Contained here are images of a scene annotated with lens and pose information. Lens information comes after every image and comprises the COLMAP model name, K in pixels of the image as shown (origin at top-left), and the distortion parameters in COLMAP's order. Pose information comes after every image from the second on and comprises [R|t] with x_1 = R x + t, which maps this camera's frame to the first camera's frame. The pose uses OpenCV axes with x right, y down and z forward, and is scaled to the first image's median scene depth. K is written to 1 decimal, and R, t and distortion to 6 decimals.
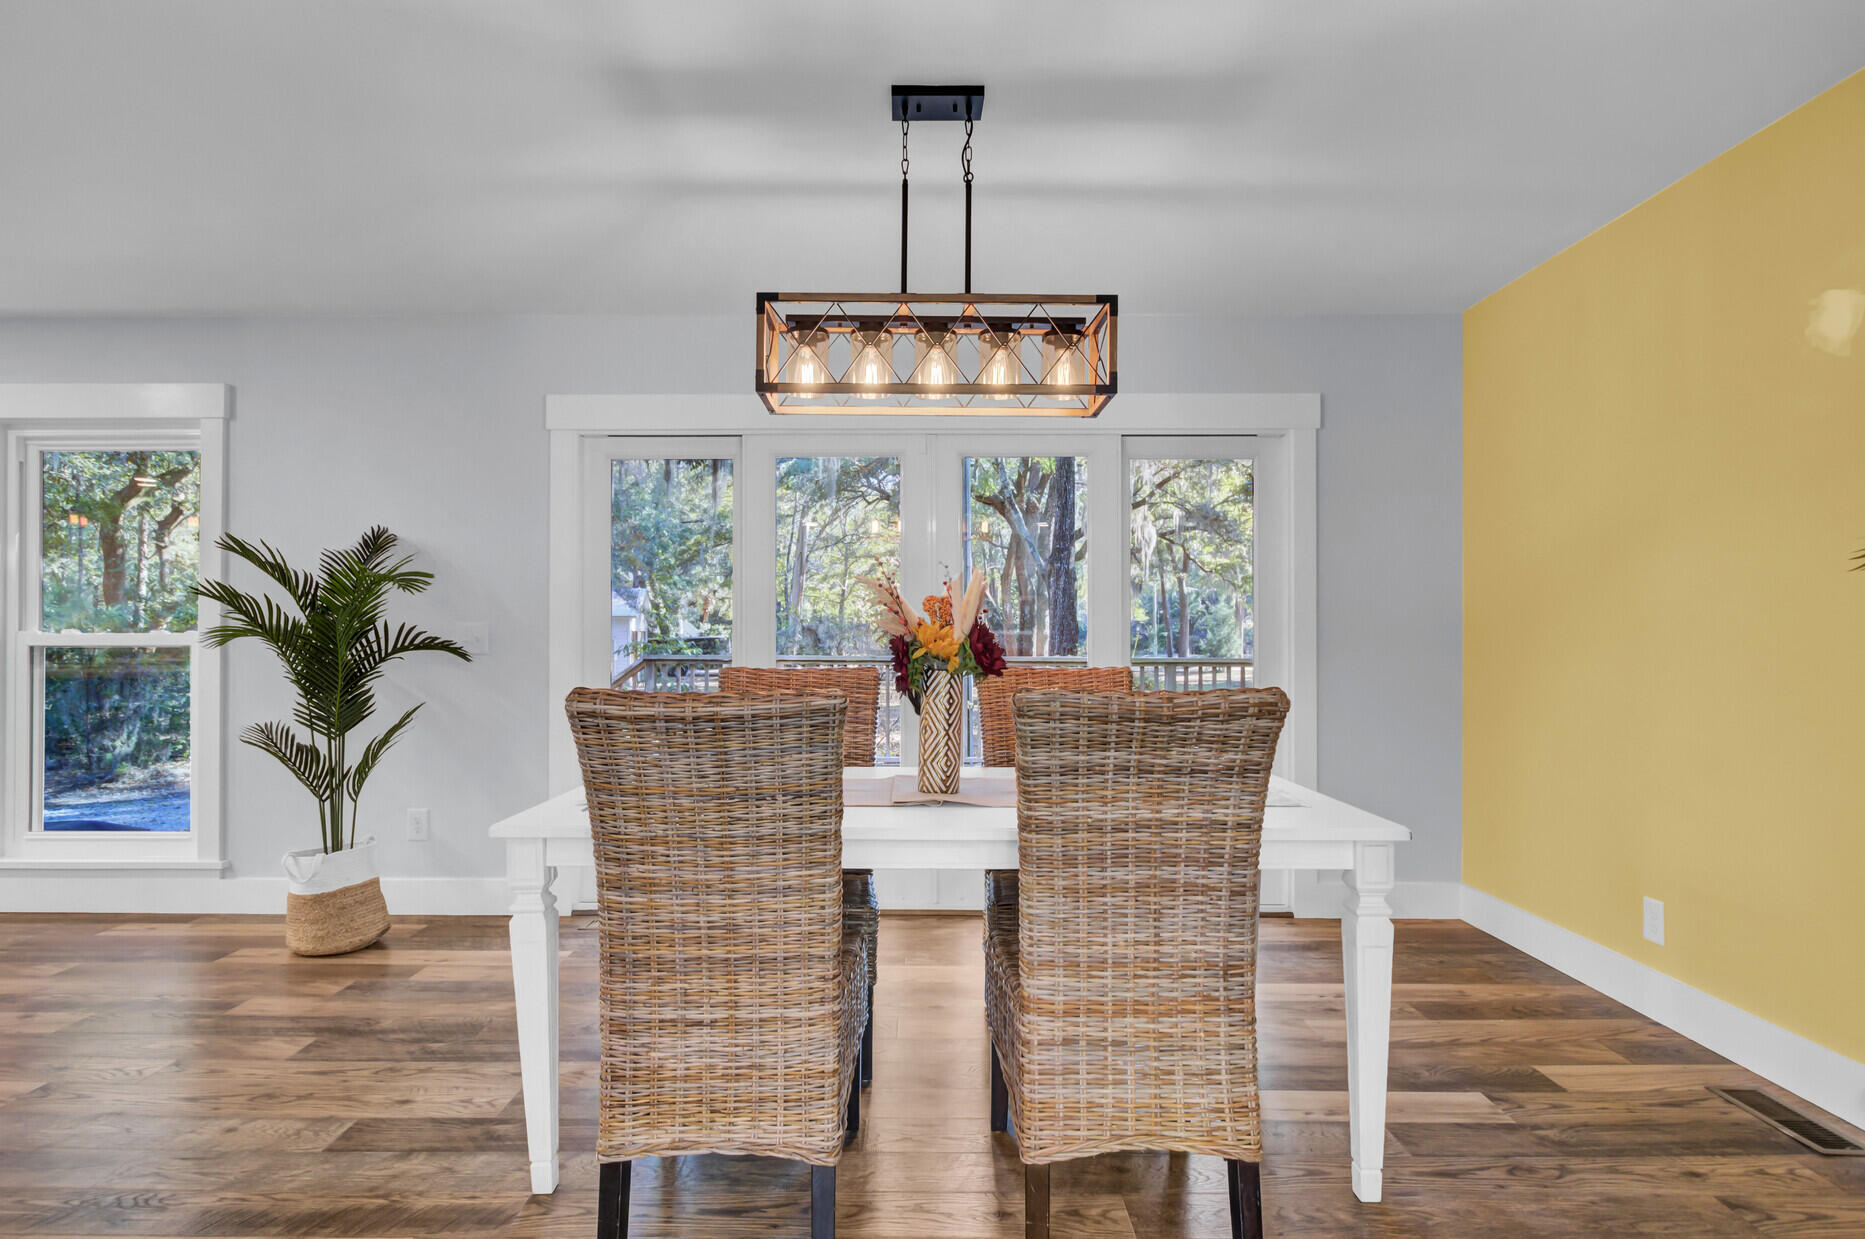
lens RADIAL K [[1042.0, 0, 931.7], [0, 1042.0, 615.3], [0, 0, 1]] dist [-0.002350, -0.000154]
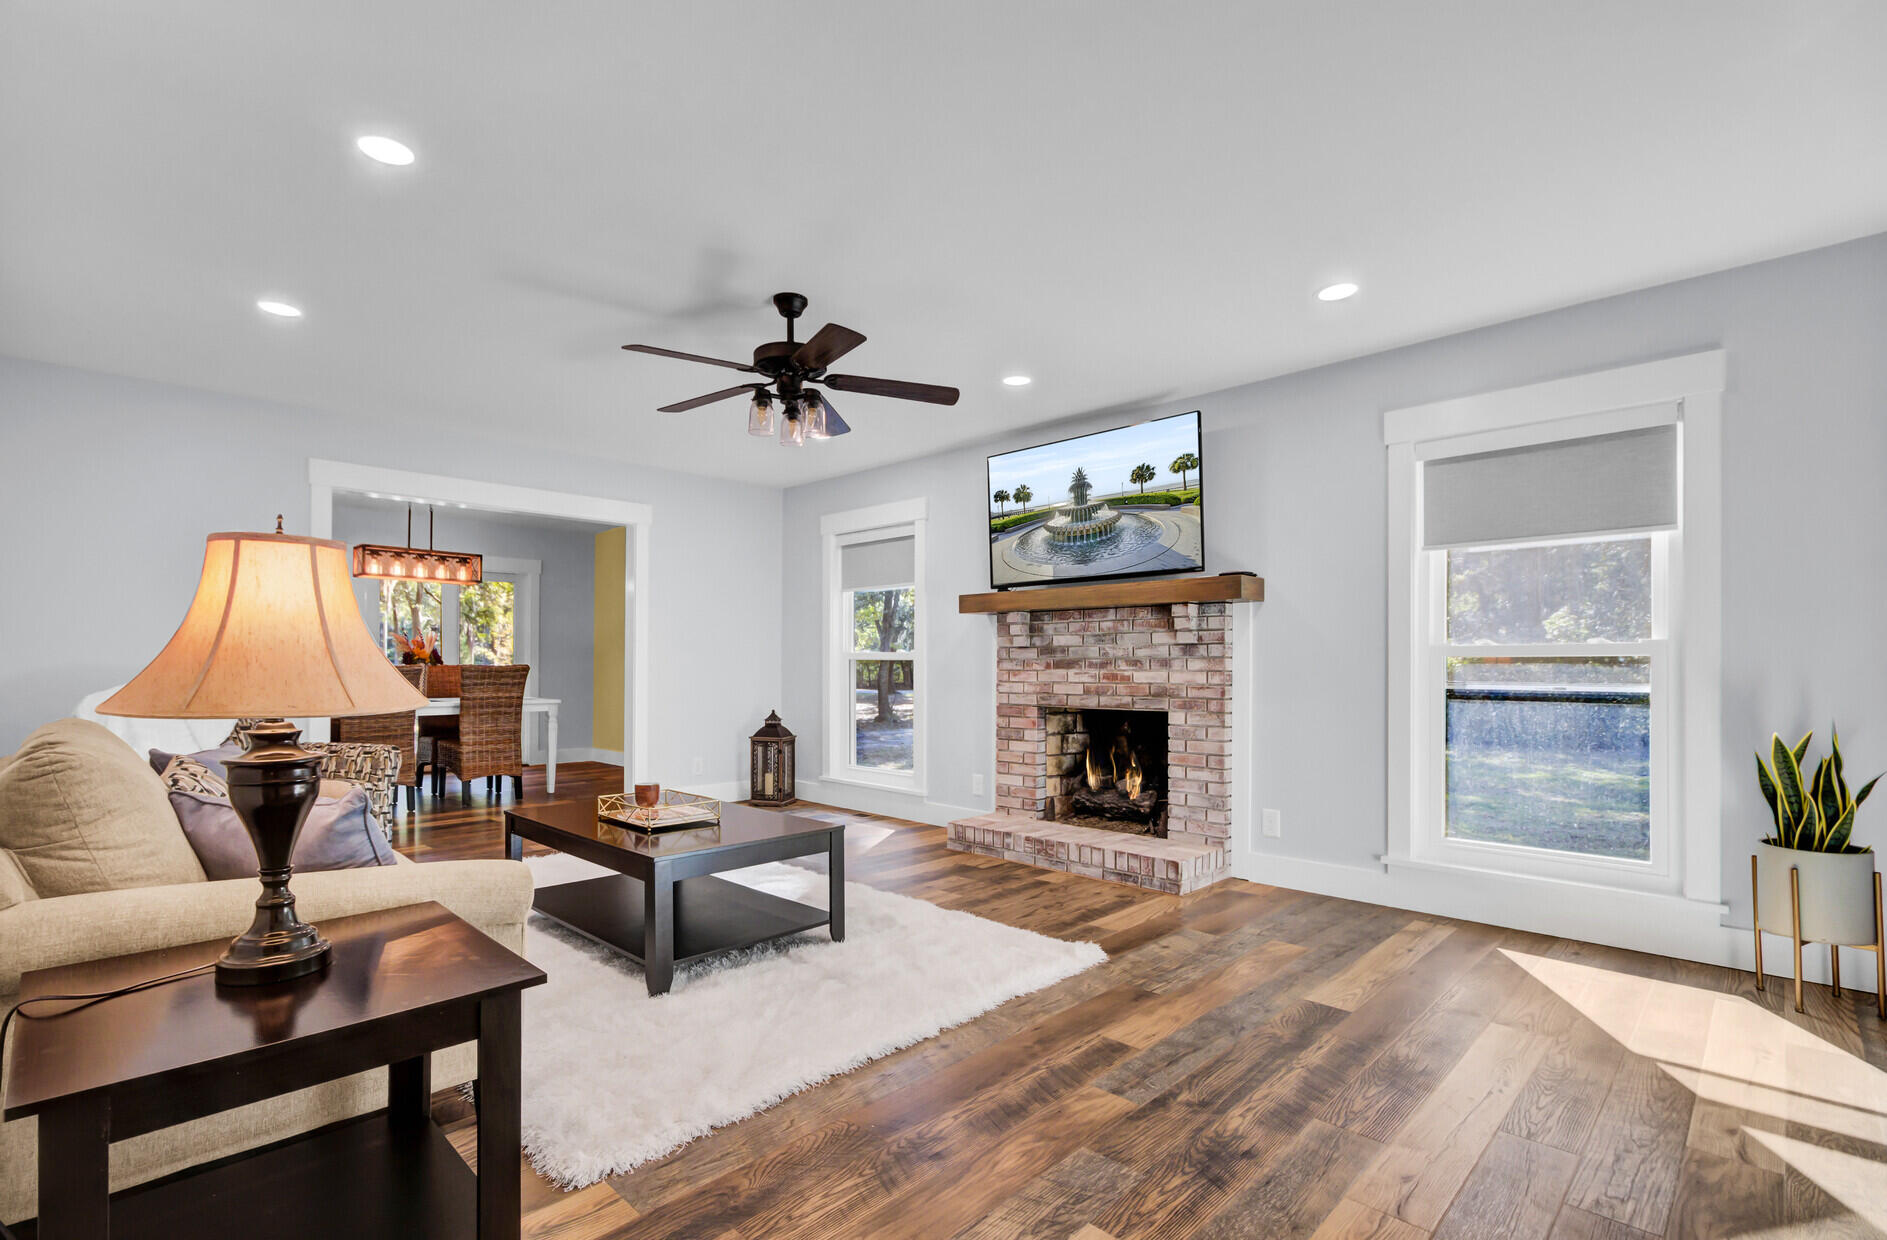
lens RADIAL K [[864.2, 0, 943.4], [0, 864.2, 626.4], [0, 0, 1]] dist [-0.000011, -0.000086]
pose [[0.699279, 0.015473, 0.714682, -0.792590], [-0.004002, 0.999835, -0.017731, -0.011890], [-0.714838, 0.009538, 0.699225, -2.100513]]
